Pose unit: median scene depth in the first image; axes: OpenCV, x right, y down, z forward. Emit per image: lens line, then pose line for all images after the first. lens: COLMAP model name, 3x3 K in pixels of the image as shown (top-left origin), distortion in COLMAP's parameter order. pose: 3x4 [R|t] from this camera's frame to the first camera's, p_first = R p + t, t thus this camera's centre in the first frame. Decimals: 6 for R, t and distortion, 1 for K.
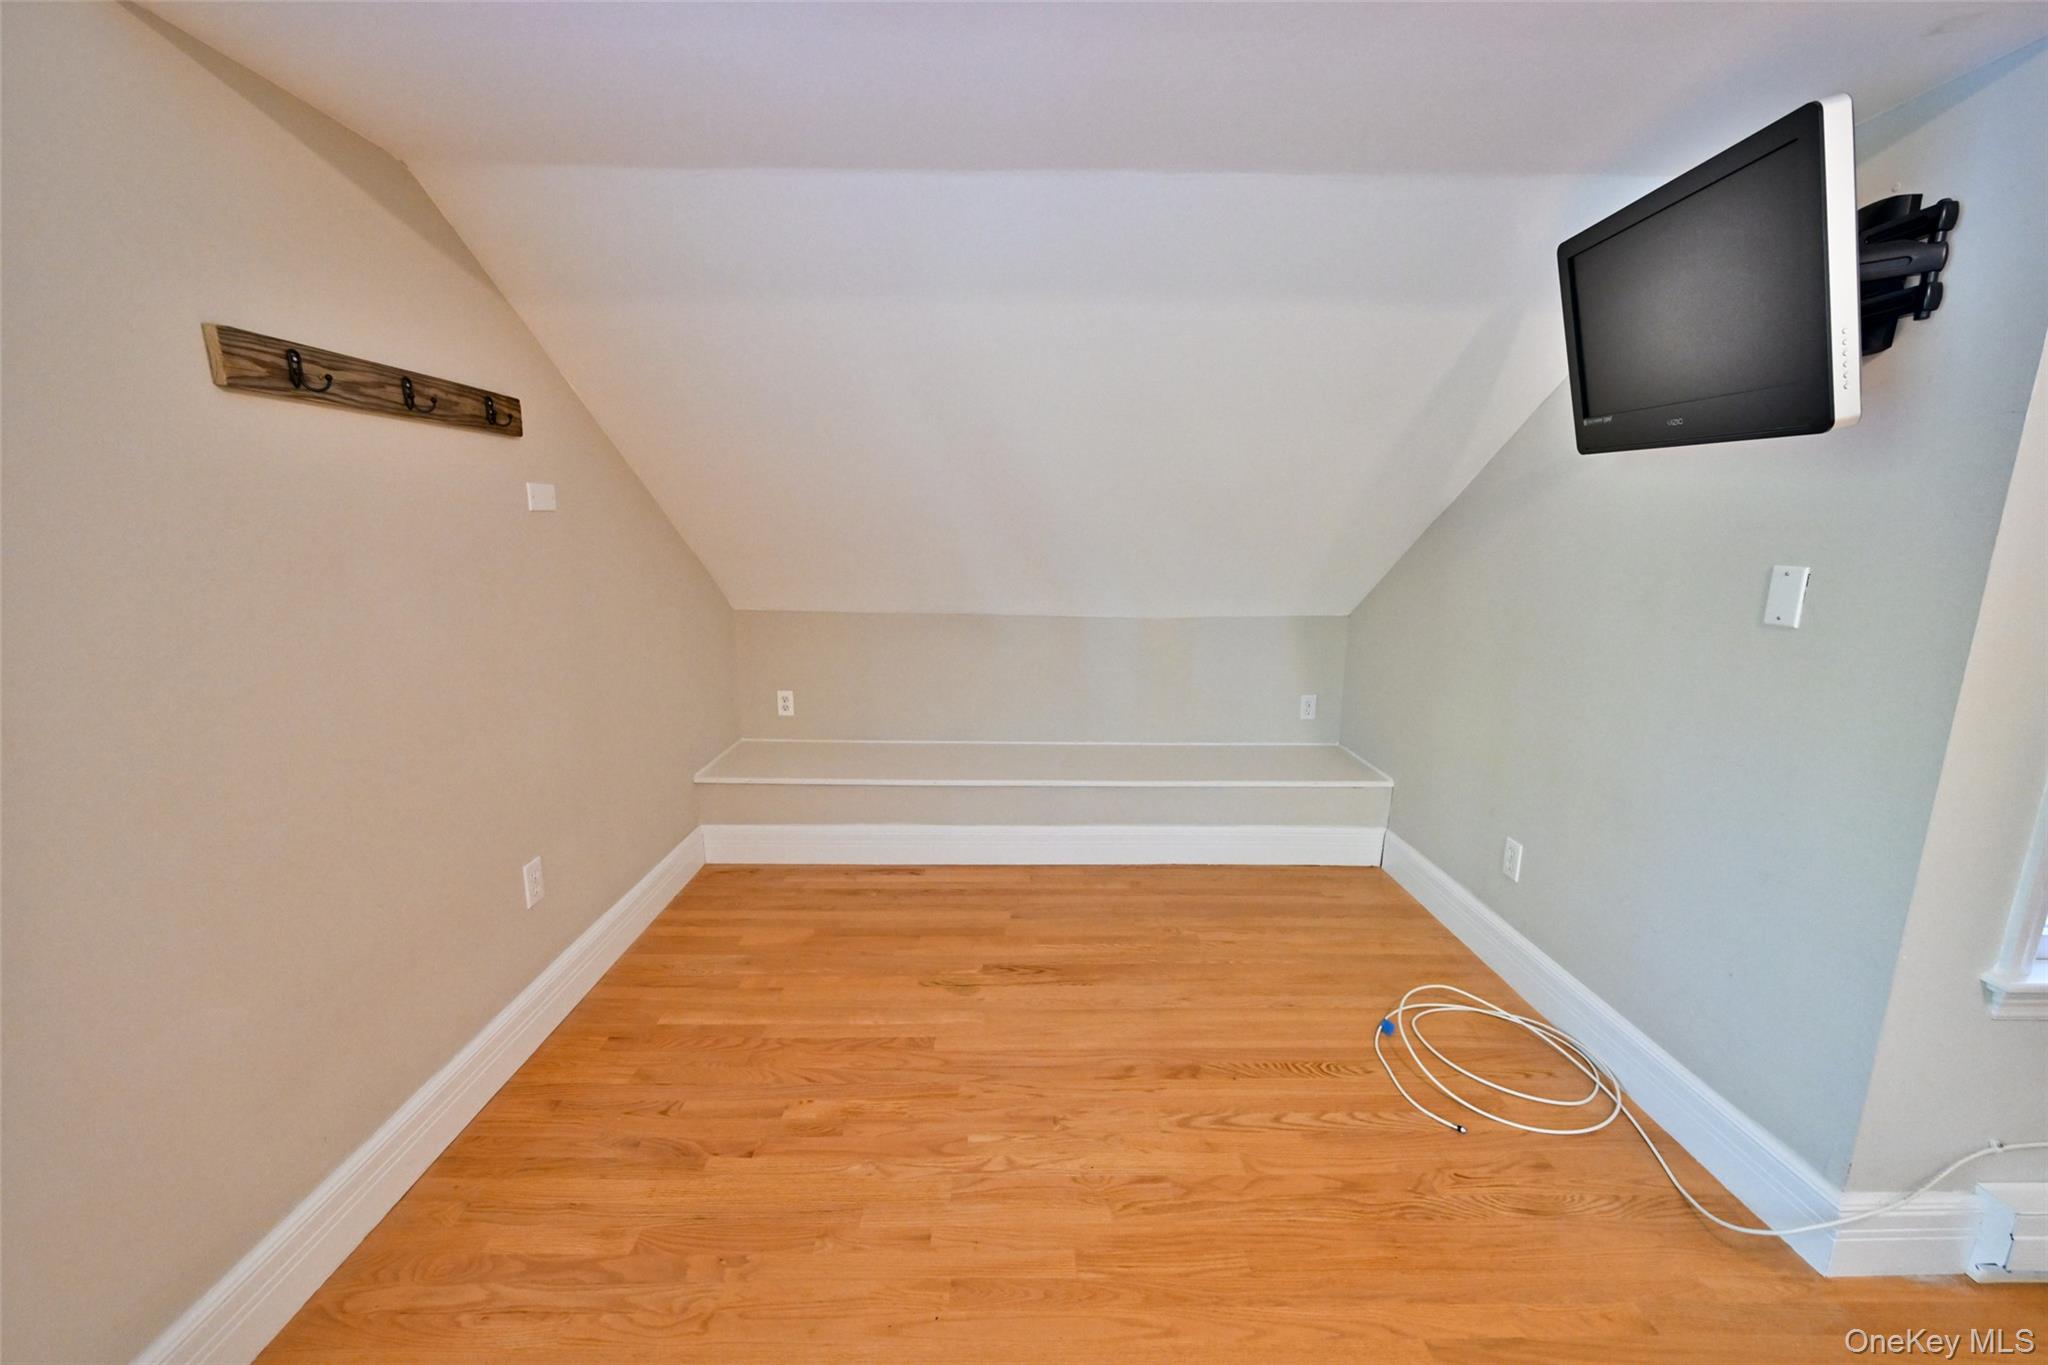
lens RADIAL K [[806.7, 0, 1020.8], [0, 806.7, 687.4], [0, 0, 1]] dist [-0.000573, 0.000374]
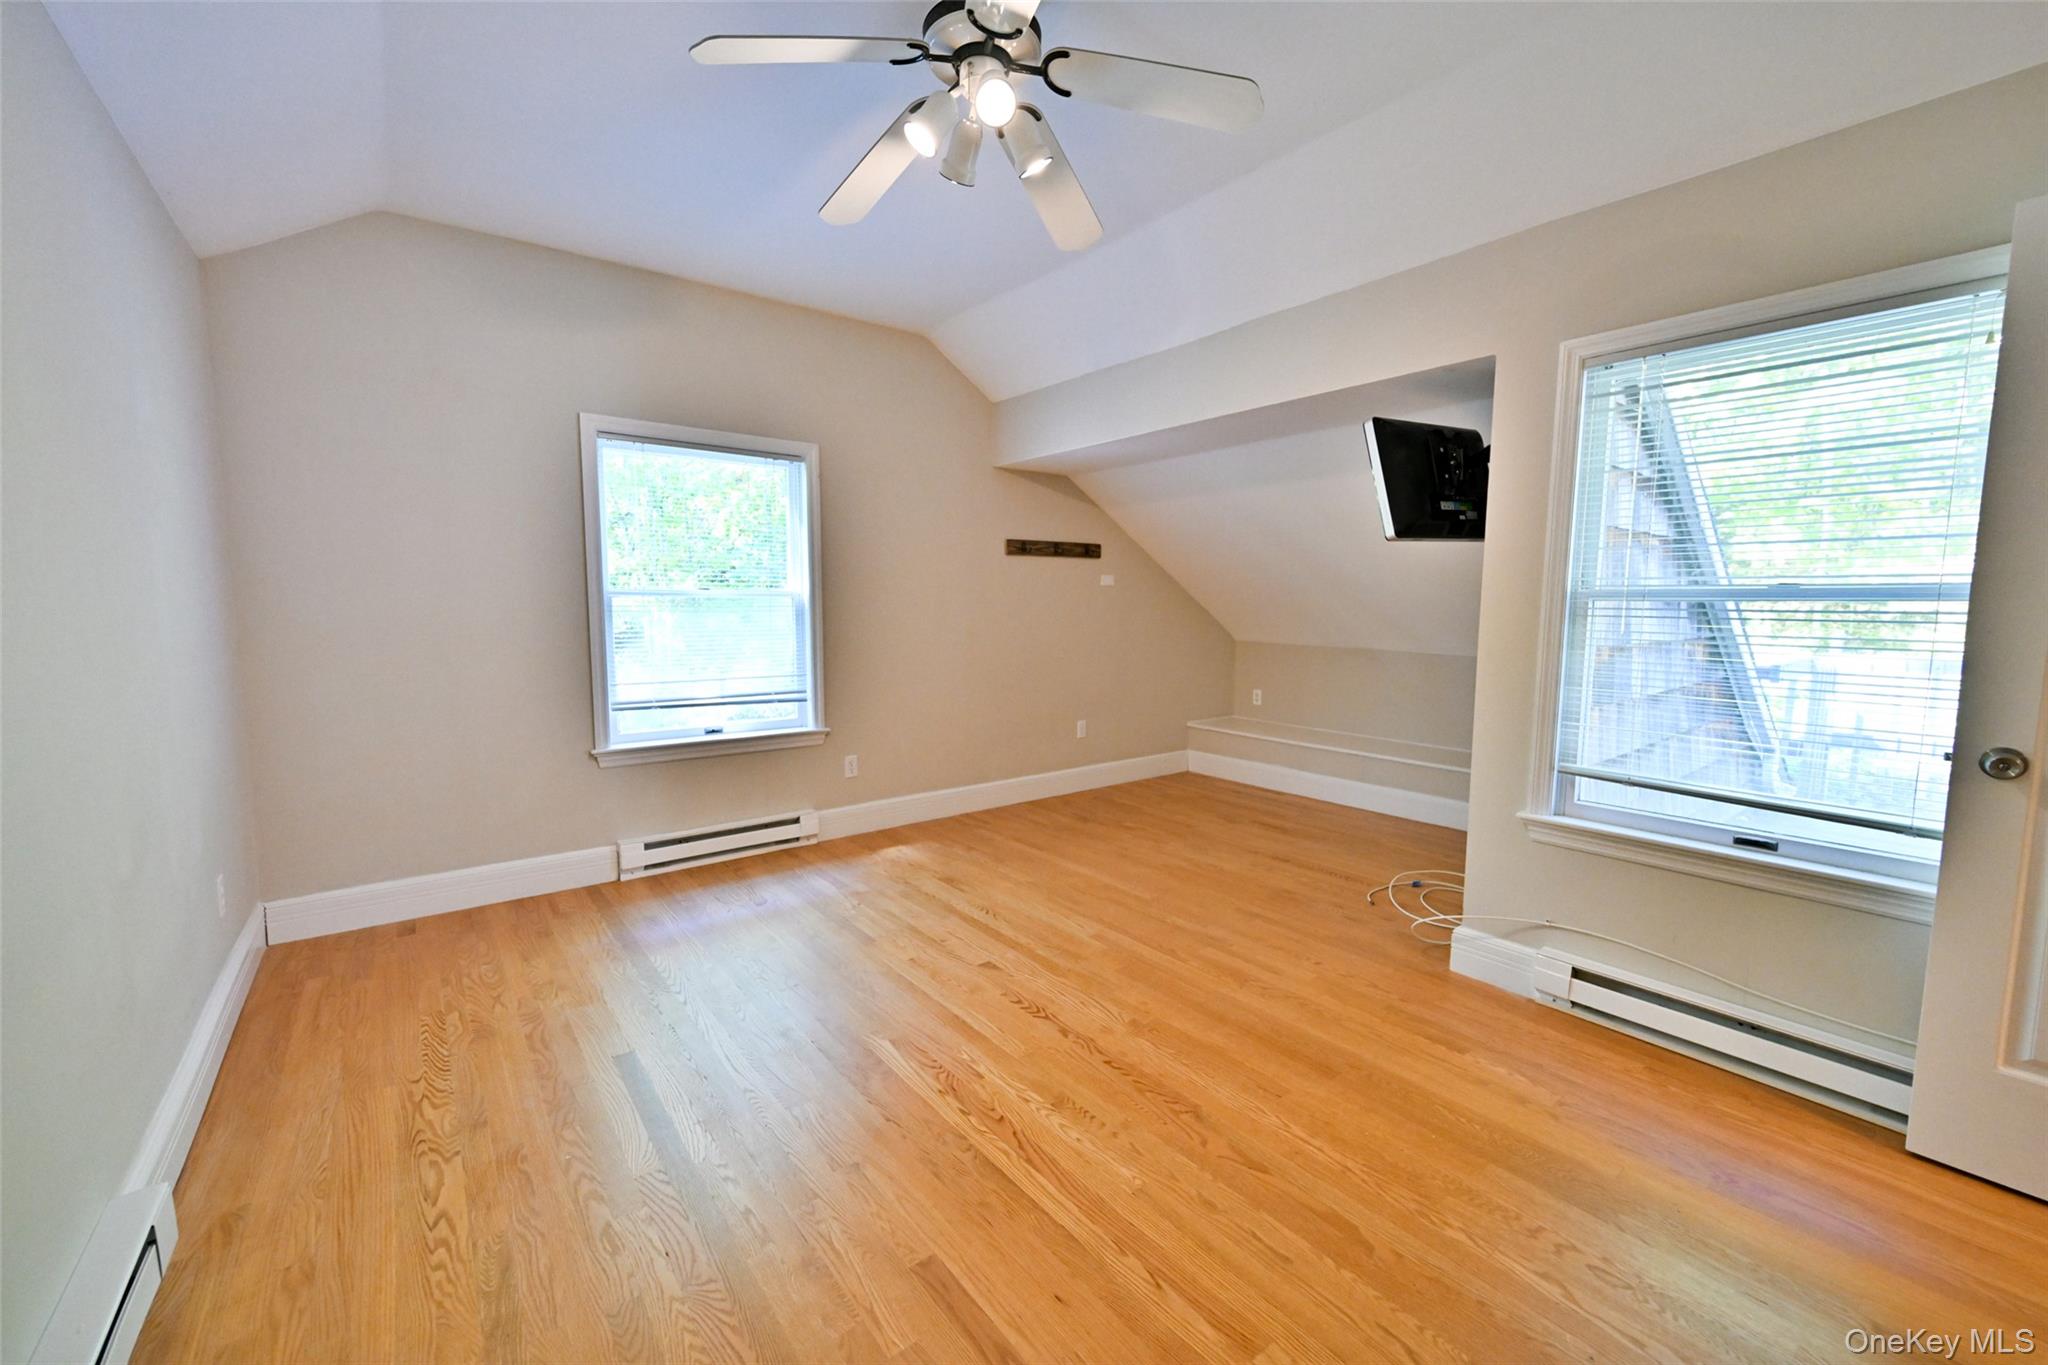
lens RADIAL K [[806.7, 0, 1027.3], [0, 806.7, 690.2], [0, 0, 1]] dist [-0.000573, 0.000374]
pose [[0.613607, 0.085030, -0.785020, 1.379024], [-0.157764, 0.987341, -0.016371, 0.202394], [0.773691, 0.133893, 0.619254, -0.784559]]
